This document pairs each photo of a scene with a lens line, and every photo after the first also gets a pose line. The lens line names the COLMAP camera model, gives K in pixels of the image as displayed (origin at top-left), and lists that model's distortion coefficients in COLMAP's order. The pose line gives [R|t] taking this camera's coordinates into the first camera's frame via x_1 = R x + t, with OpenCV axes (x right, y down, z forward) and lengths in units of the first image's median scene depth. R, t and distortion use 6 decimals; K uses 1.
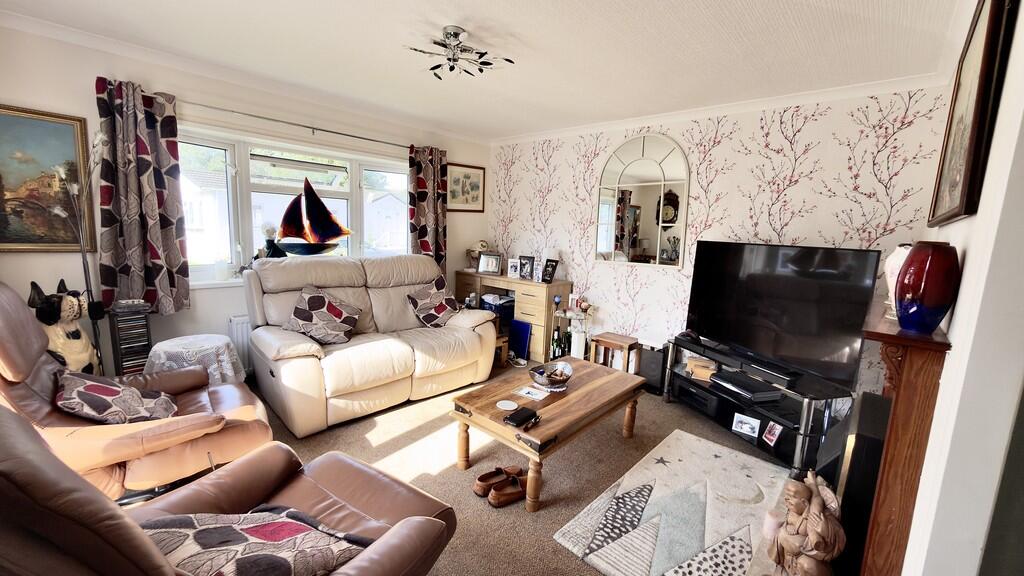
lens RADIAL K [[409.4, 0, 512.0], [0, 409.4, 288.0], [0, 0, 1]] dist [0.000359, -0.000086]
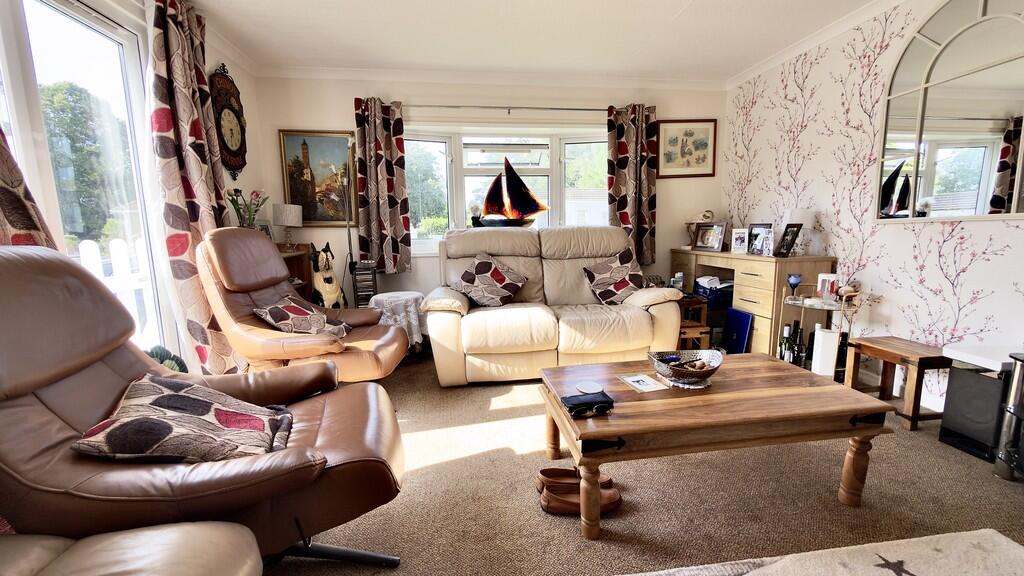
lens RADIAL K [[409.4, 0, 512.0], [0, 409.4, 288.0], [0, 0, 1]] dist [0.000359, -0.000086]
pose [[0.763669, 0.038017, -0.644488, 0.206067], [-0.045787, 0.998940, 0.004671, 0.063428], [0.643982, 0.025942, 0.764601, 0.194896]]
